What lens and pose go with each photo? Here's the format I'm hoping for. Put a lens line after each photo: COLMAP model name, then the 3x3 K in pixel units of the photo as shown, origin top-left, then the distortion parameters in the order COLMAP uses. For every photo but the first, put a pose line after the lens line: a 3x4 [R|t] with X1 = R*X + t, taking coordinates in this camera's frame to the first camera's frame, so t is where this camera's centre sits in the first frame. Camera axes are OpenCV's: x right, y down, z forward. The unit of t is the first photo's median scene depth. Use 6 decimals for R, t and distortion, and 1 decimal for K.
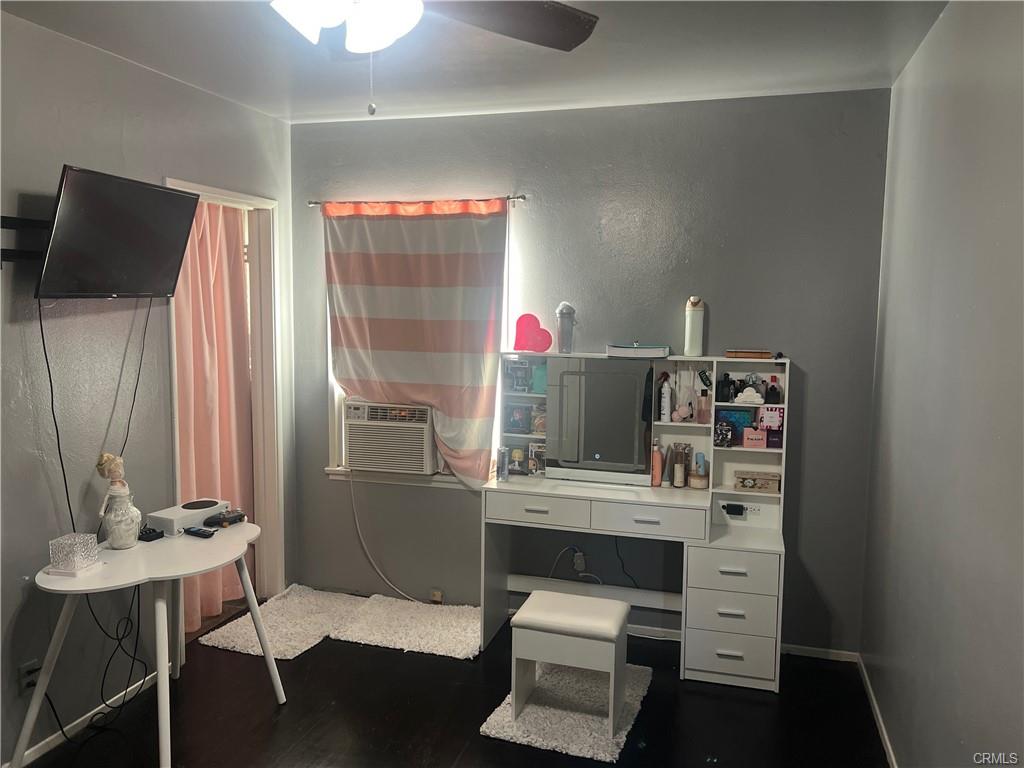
lens RADIAL K [[781.2, 0, 512.0], [0, 781.2, 384.0], [0, 0, 1]] dist [0.186979, -0.391497]
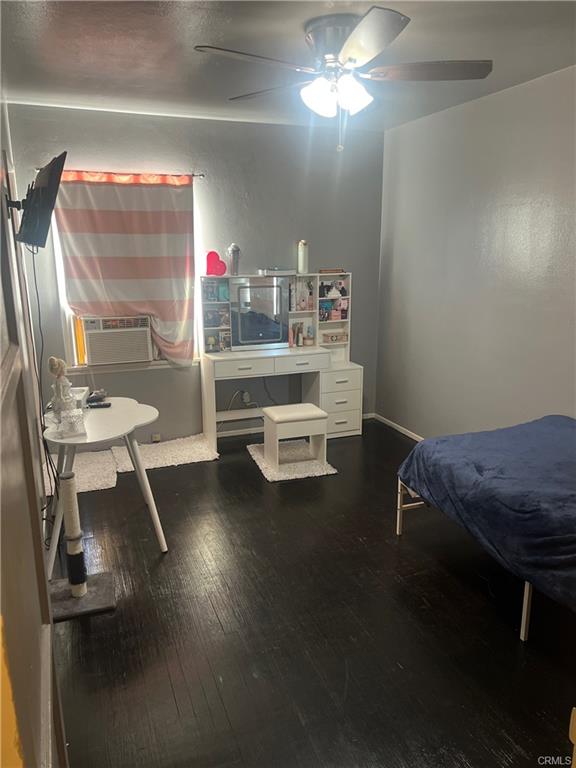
lens RADIAL K [[585.9, 0, 288.0], [0, 585.9, 384.0], [0, 0, 1]] dist [0.186979, -0.391497]
pose [[0.793079, -0.156188, 0.588753, -0.604197], [0.075591, 0.984331, 0.159305, -0.003660], [-0.604410, -0.081837, 0.792459, -0.080495]]
